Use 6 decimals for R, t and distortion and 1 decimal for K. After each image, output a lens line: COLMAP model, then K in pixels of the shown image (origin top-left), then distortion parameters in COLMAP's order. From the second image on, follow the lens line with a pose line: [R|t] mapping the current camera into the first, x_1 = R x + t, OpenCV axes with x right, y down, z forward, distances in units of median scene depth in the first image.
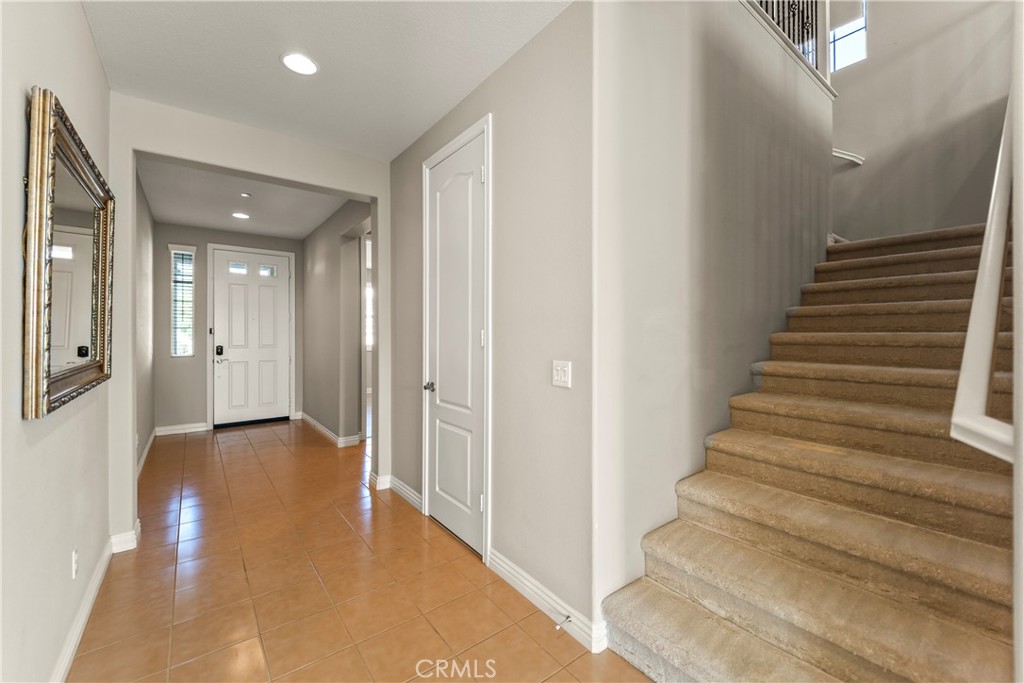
lens RADIAL K [[409.0, 0, 519.9], [0, 409.0, 335.1], [0, 0, 1]] dist [0.019294, -0.003794]
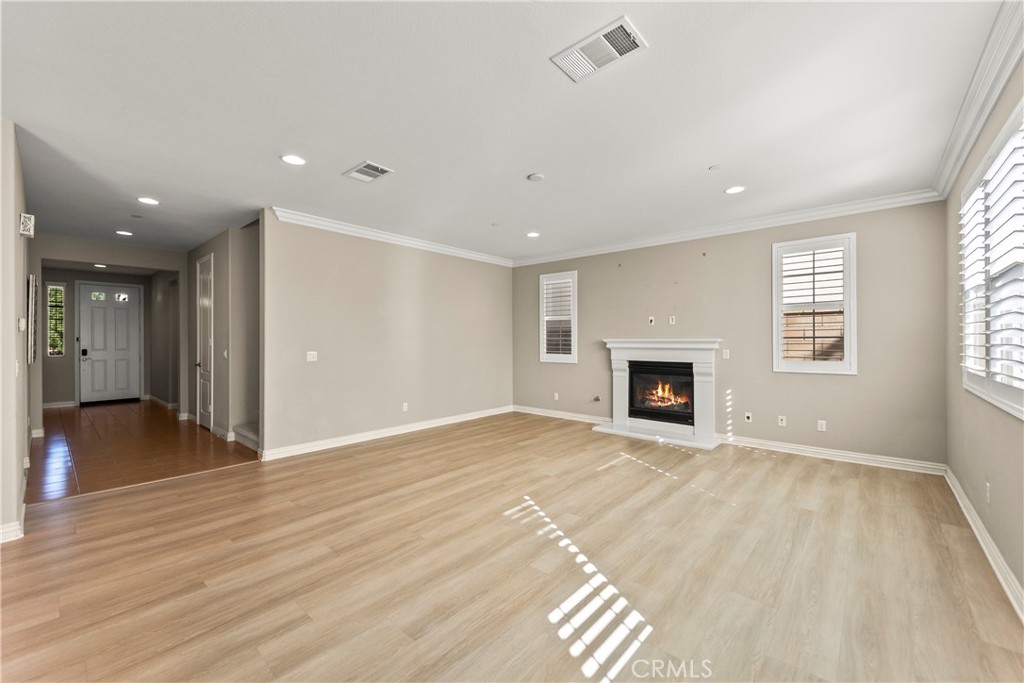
lens RADIAL K [[409.0, 0, 502.2], [0, 409.0, 340.1], [0, 0, 1]] dist [0.019294, -0.003794]
pose [[0.986386, -0.004471, 0.164383, 0.511400], [0.004913, 0.999985, -0.002282, 0.003950], [-0.164370, 0.003058, 0.986394, -0.723754]]
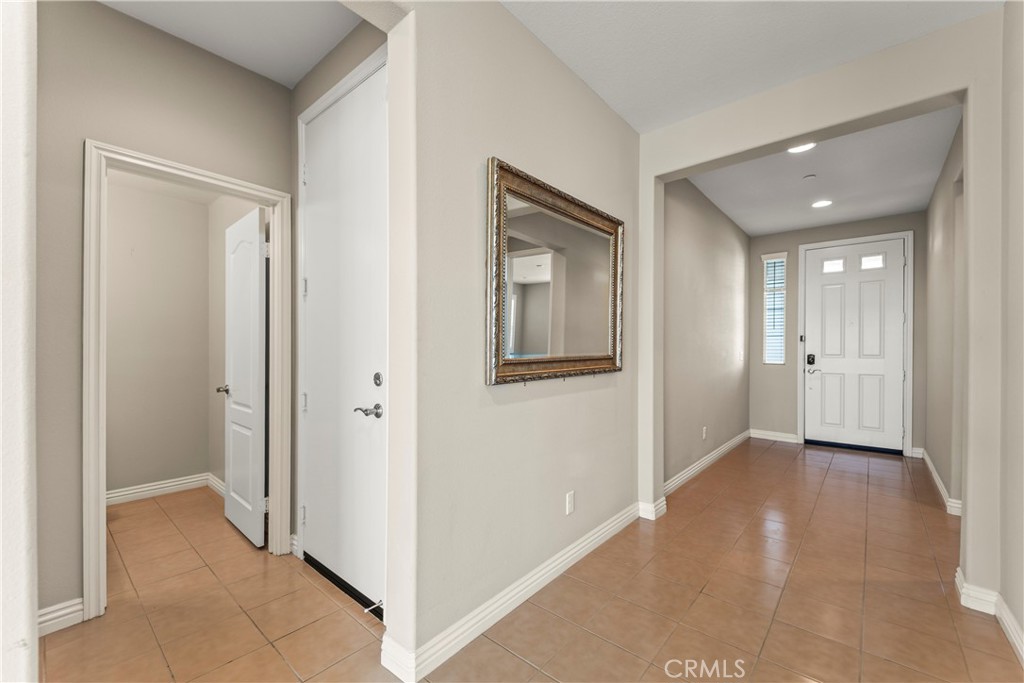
lens RADIAL K [[409.0, 0, 509.9], [0, 409.0, 350.3], [0, 0, 1]] dist [0.019294, -0.003794]
pose [[0.181290, 0.006384, -0.983409, 0.056349], [-0.004443, 0.999974, 0.005672, 0.015091], [0.983420, 0.003340, 0.181314, 0.178015]]
